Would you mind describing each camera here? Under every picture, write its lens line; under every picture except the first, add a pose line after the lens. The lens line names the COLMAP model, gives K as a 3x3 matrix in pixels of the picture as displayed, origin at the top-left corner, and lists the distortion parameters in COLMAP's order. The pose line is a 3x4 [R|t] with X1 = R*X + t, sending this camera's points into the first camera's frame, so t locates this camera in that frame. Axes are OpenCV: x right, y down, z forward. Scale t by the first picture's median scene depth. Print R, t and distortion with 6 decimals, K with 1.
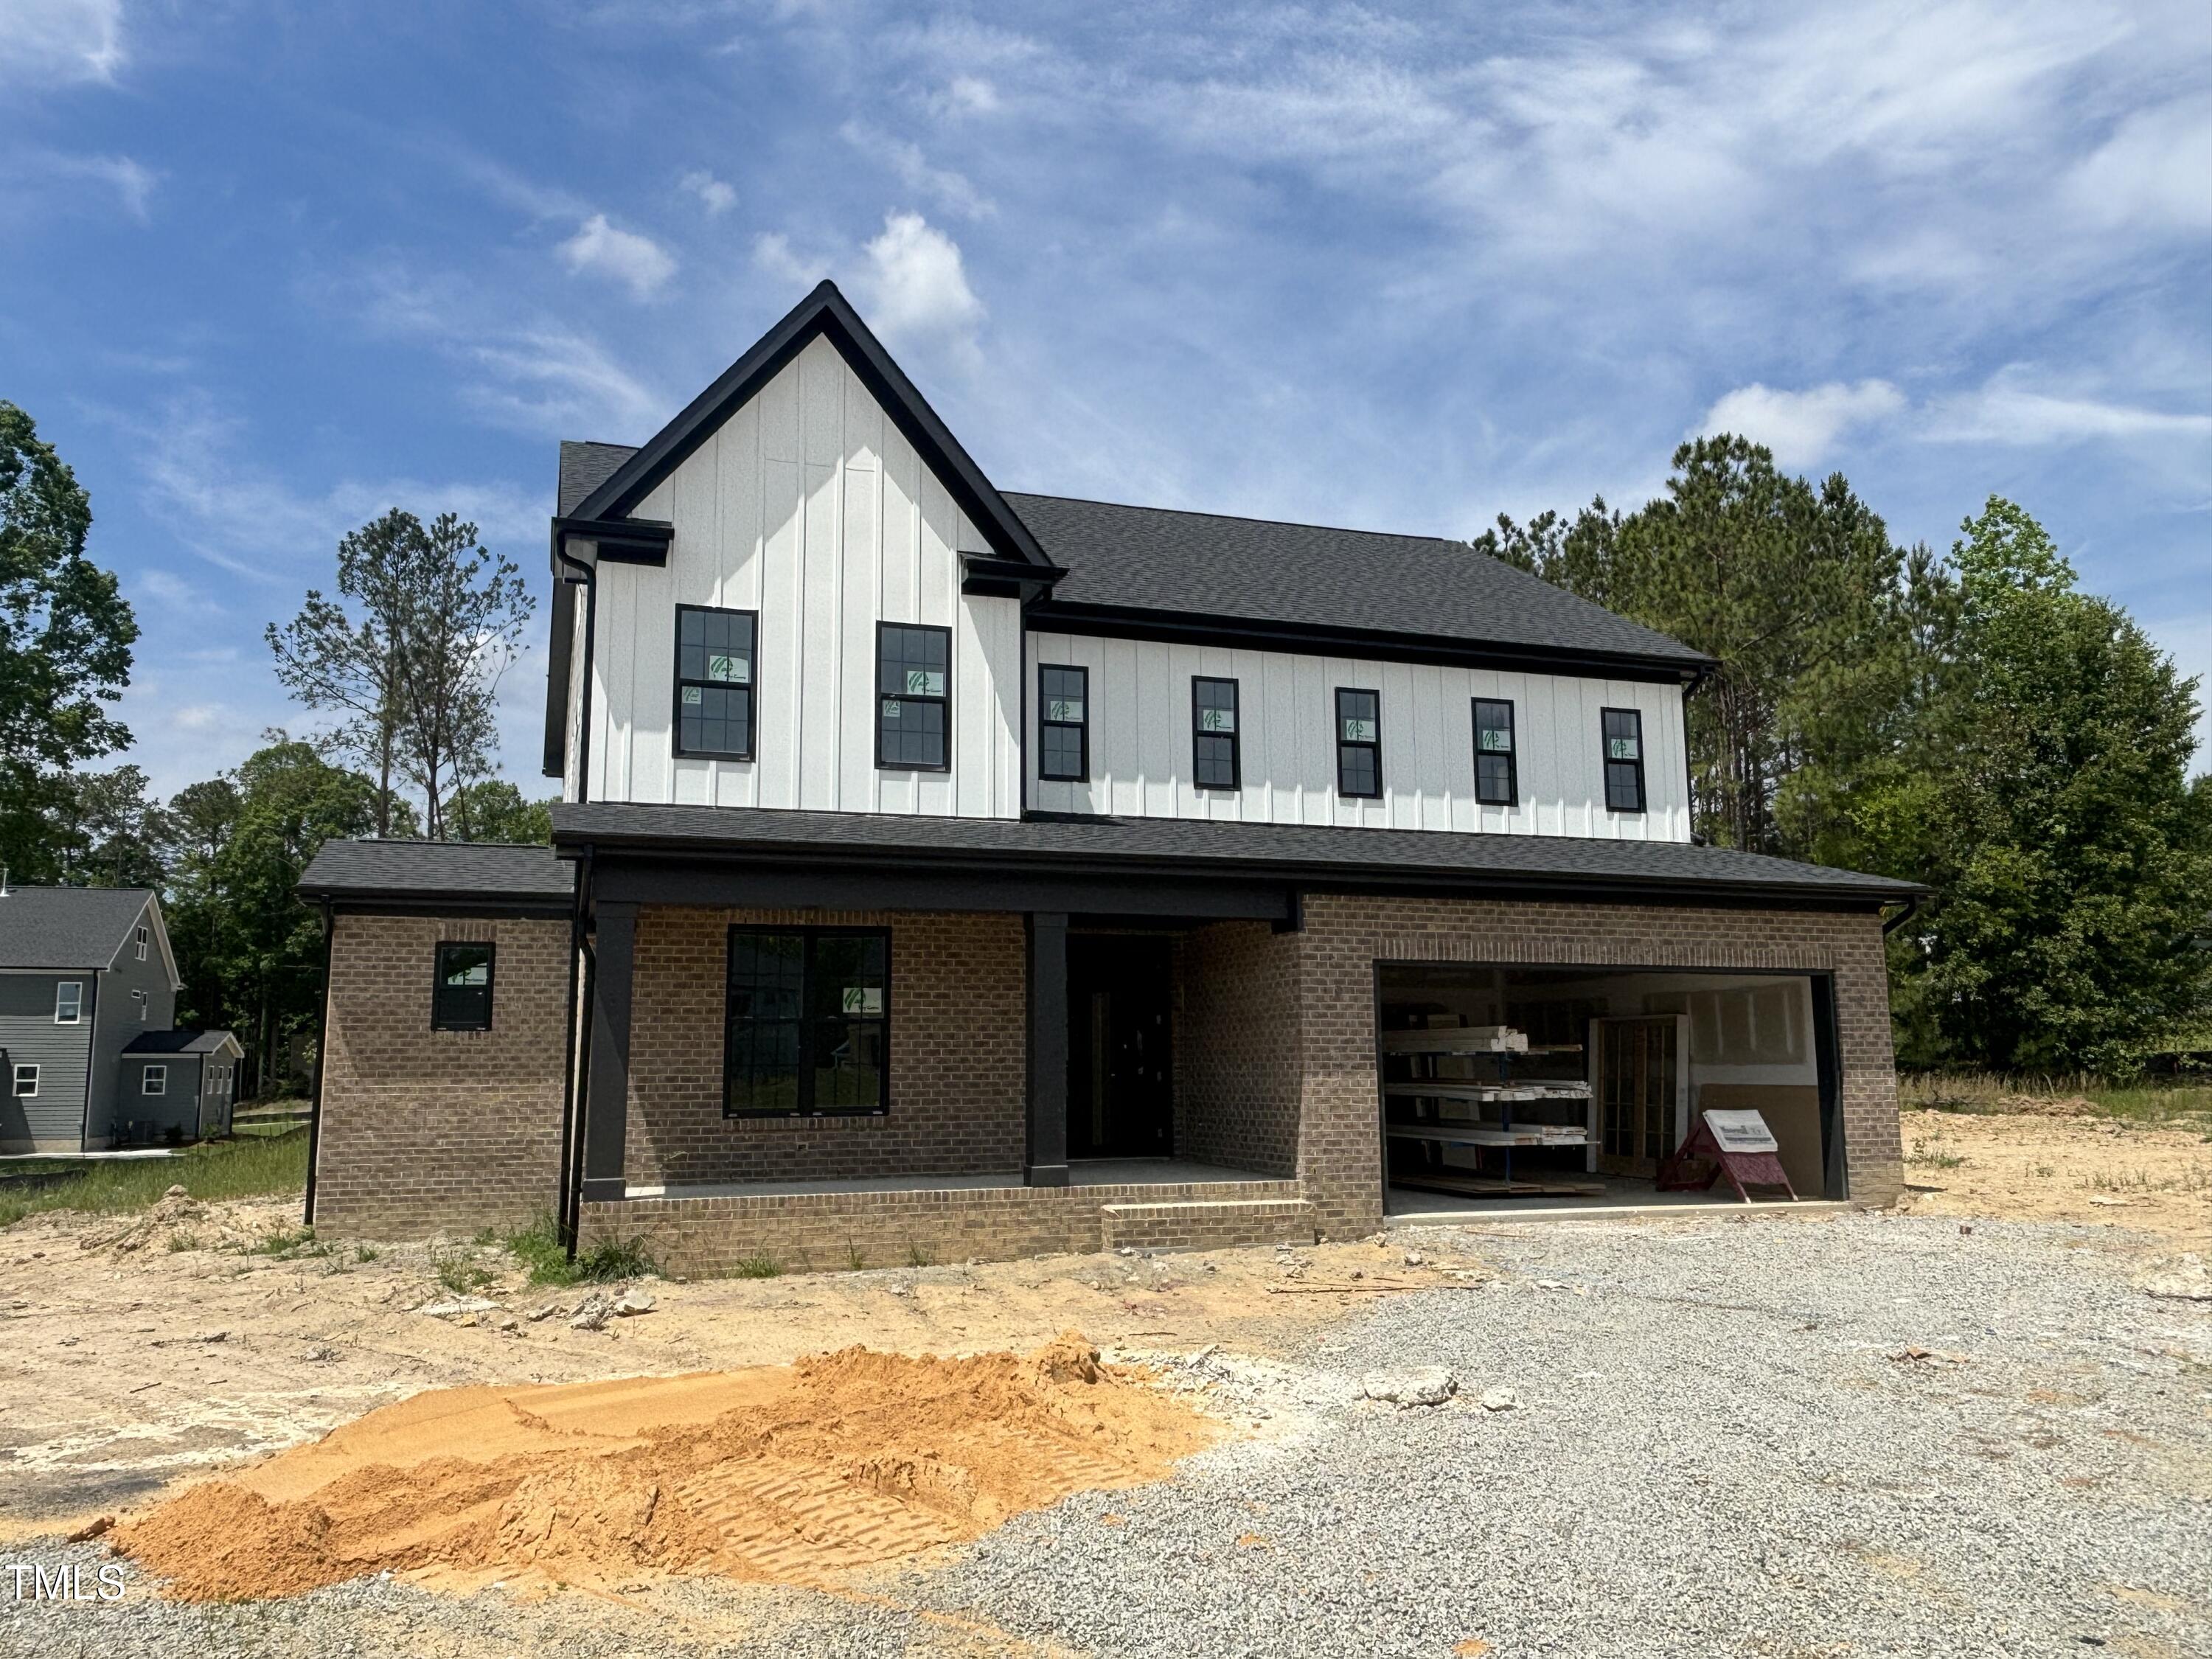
lens RADIAL K [[1629.4, 0, 1099.7], [0, 1629.4, 815.3], [0, 0, 1]] dist [0.008932, -0.016060]
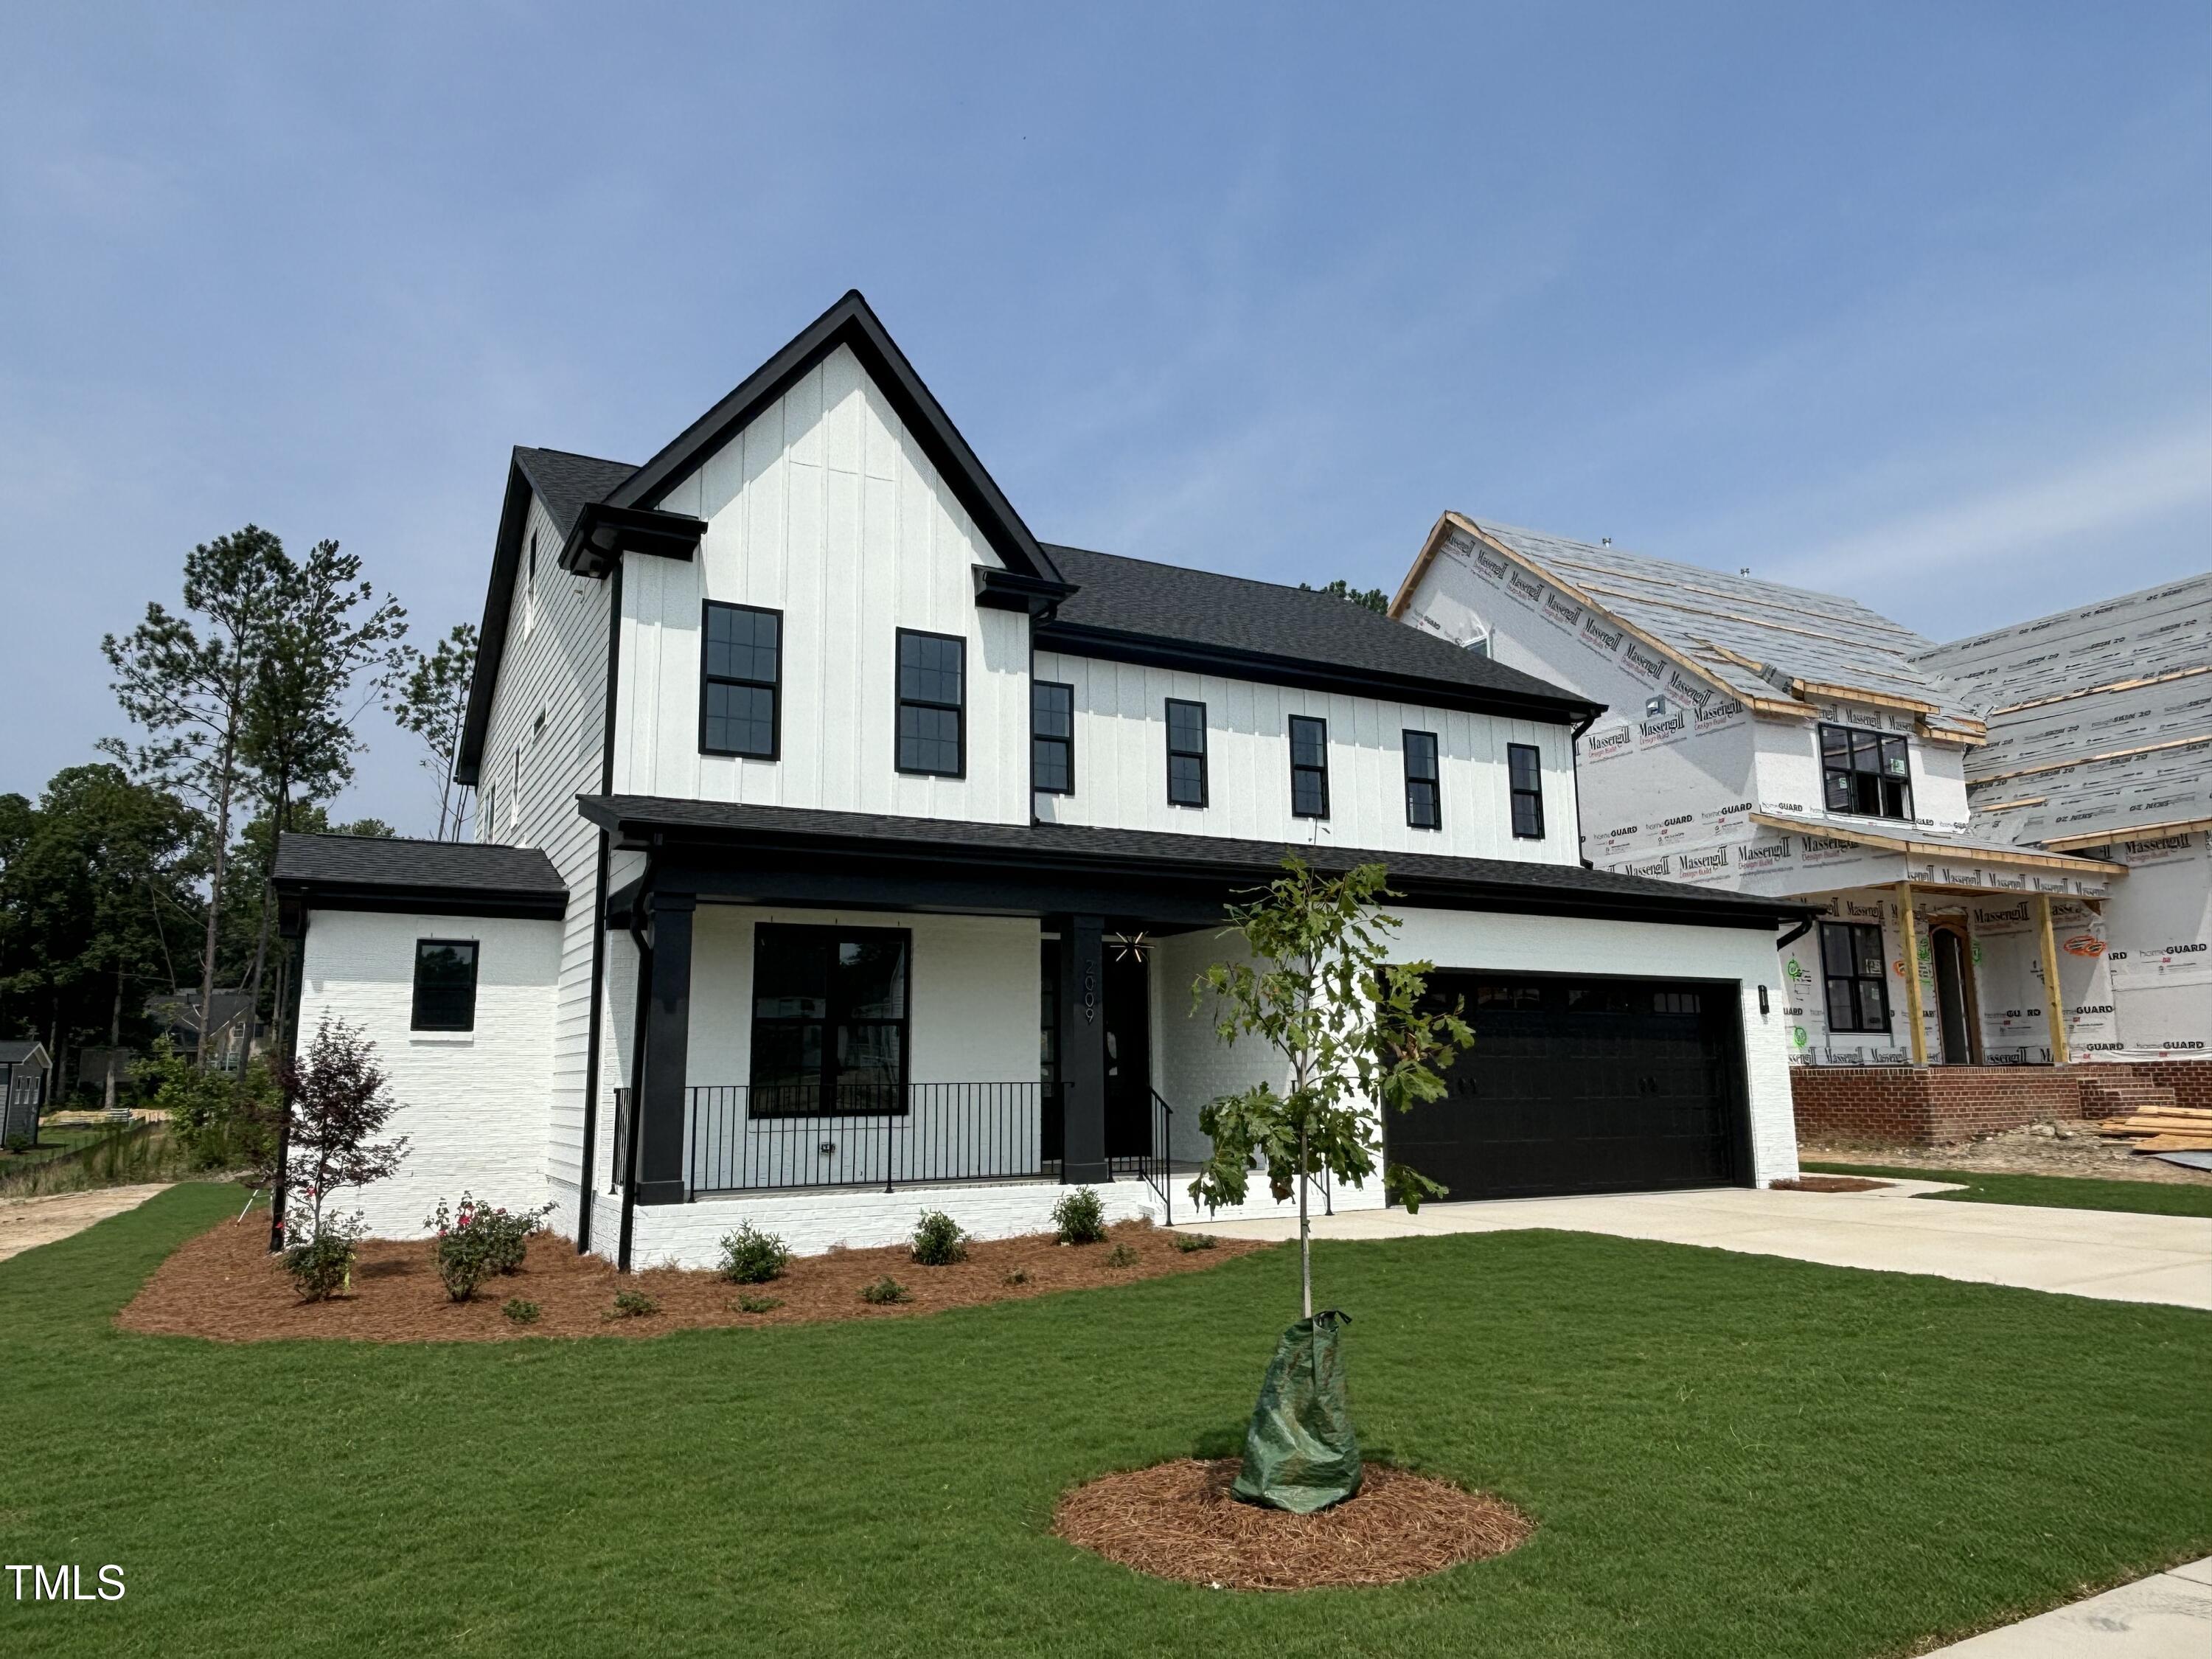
lens RADIAL K [[1447.9, 0, 1096.6], [0, 1447.9, 844.5], [0, 0, 1]] dist [0.019533, -0.021874]
pose [[0.988624, 0.021944, 0.148799, -0.140882], [-0.021121, 0.999752, -0.007110, 0.019390], [-0.148918, 0.003886, 0.988842, 0.083887]]
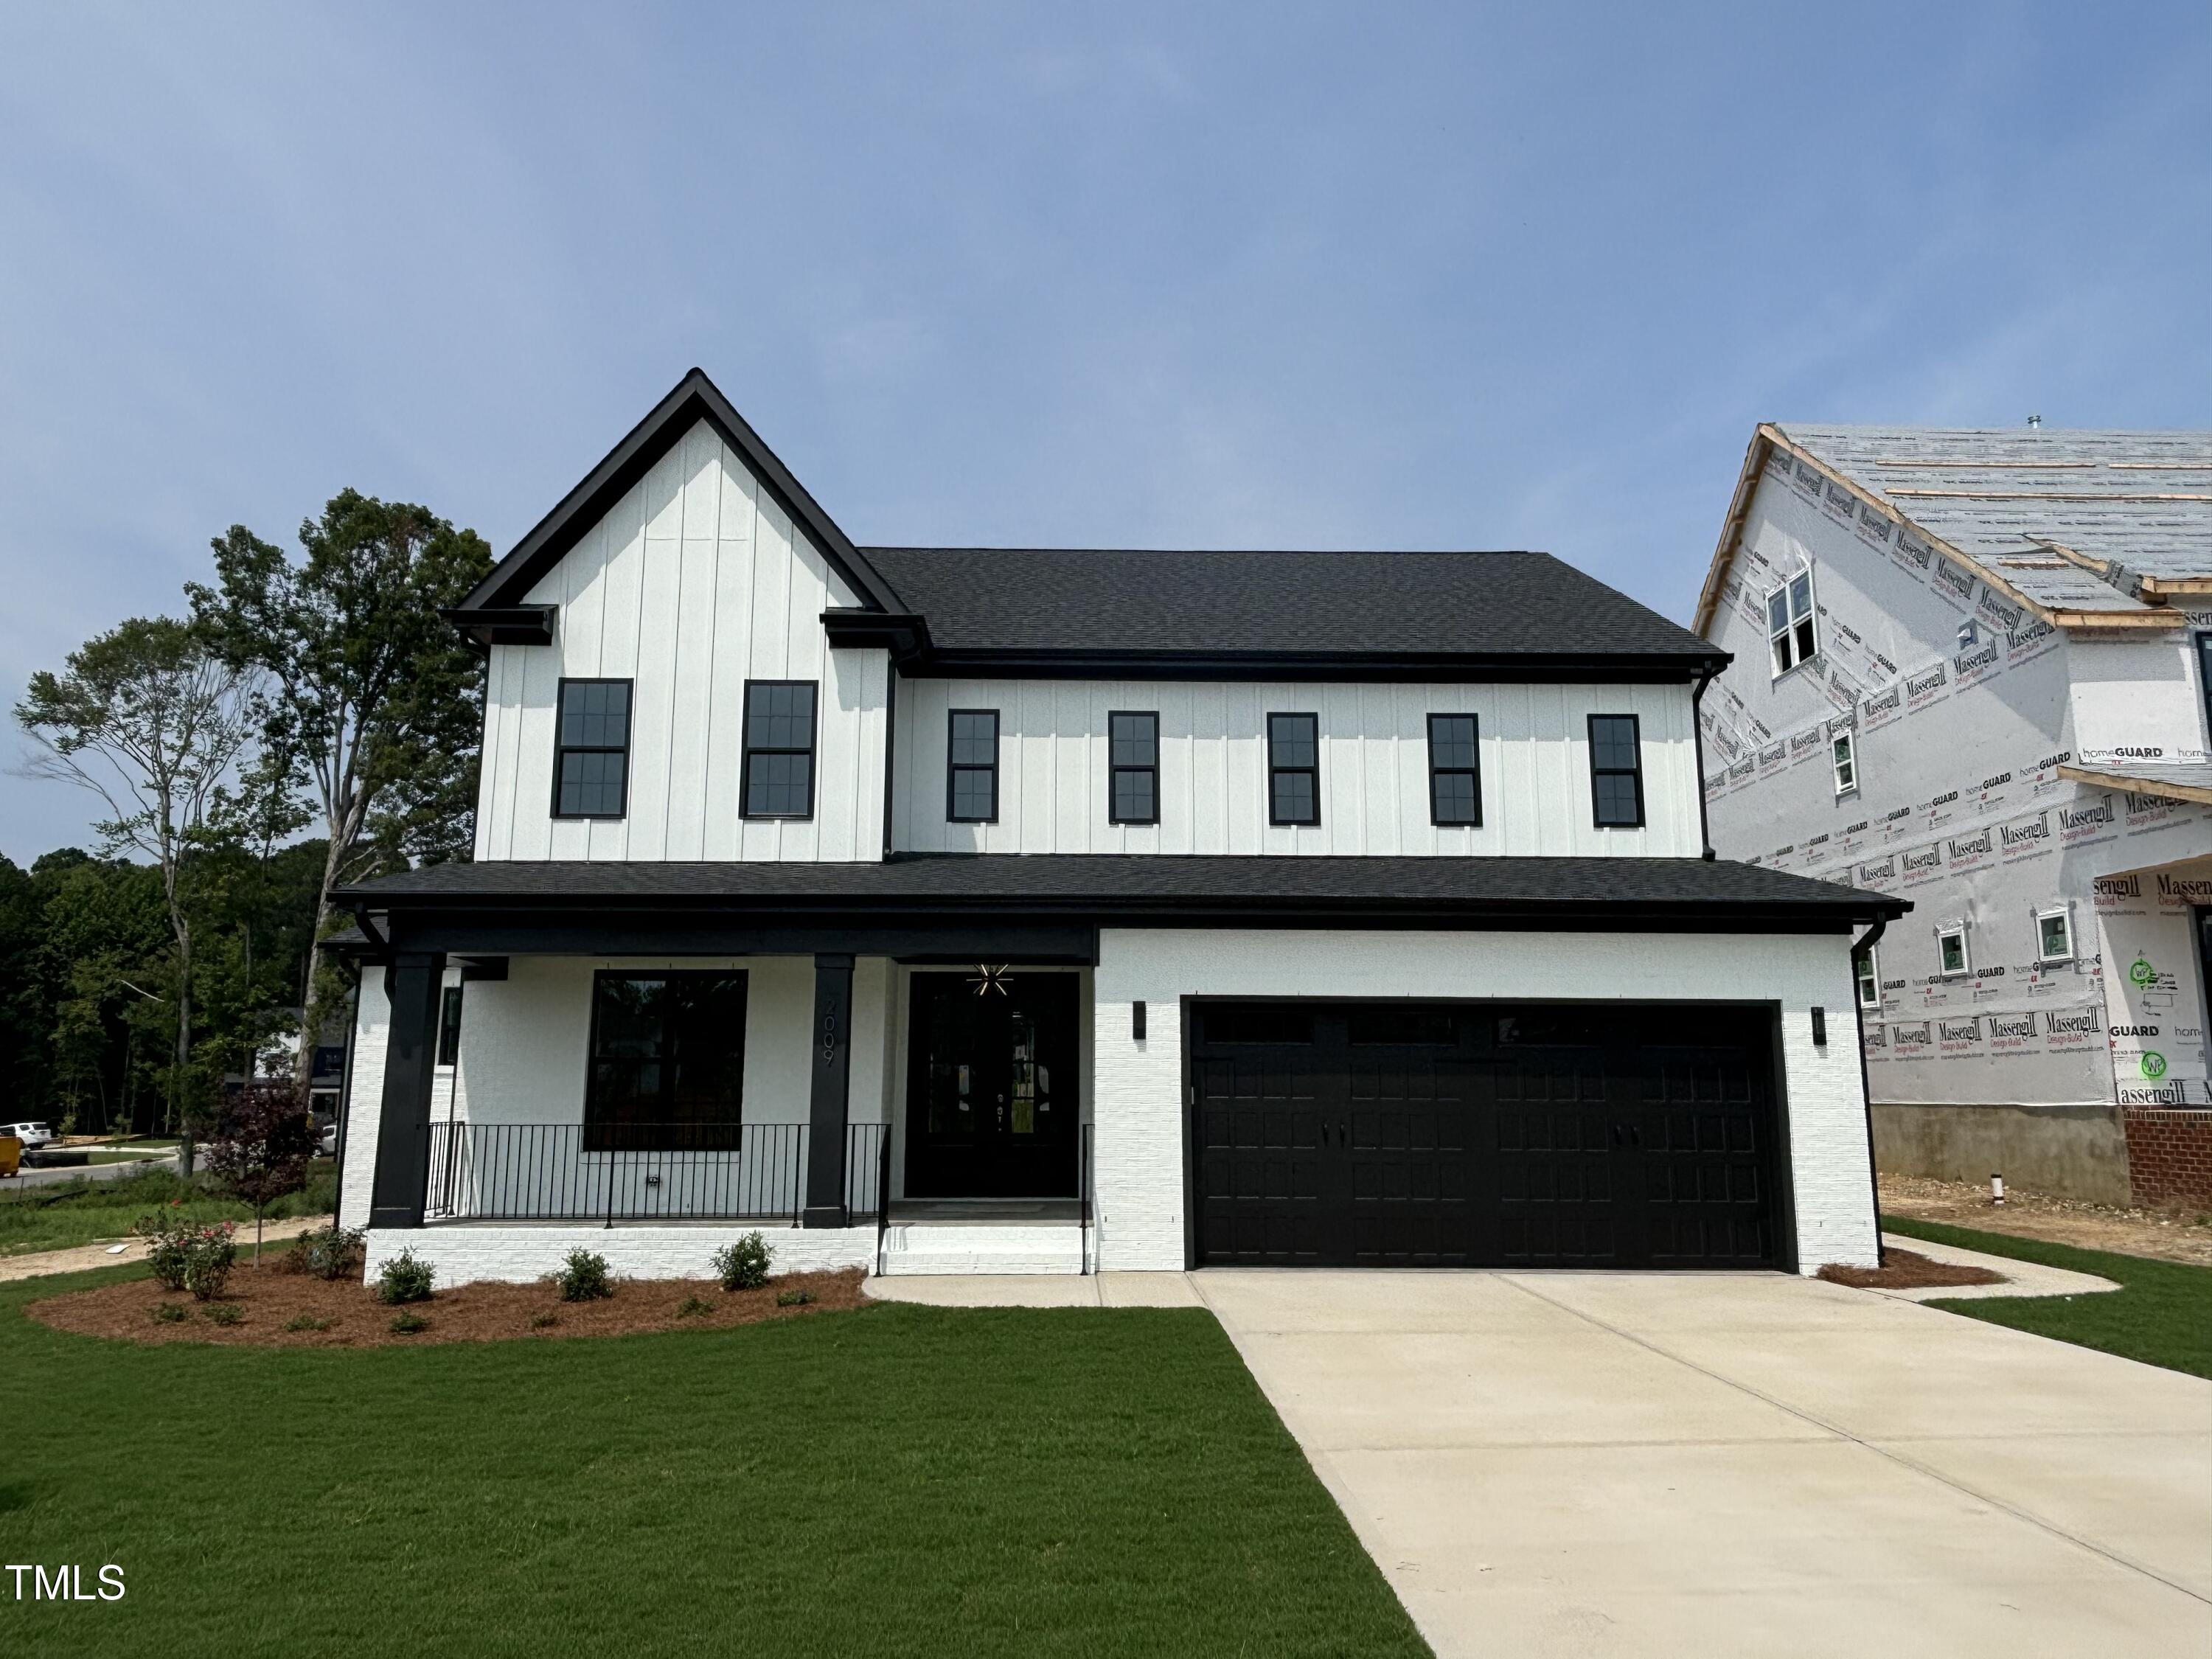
lens RADIAL K [[1447.9, 0, 1030.8], [0, 1447.9, 840.9], [0, 0, 1]] dist [0.019533, -0.021874]
pose [[0.952674, -0.043106, -0.300922, 0.310963], [0.039224, 0.999051, -0.018931, 0.010169], [0.301453, 0.006232, 0.953461, 0.152182]]
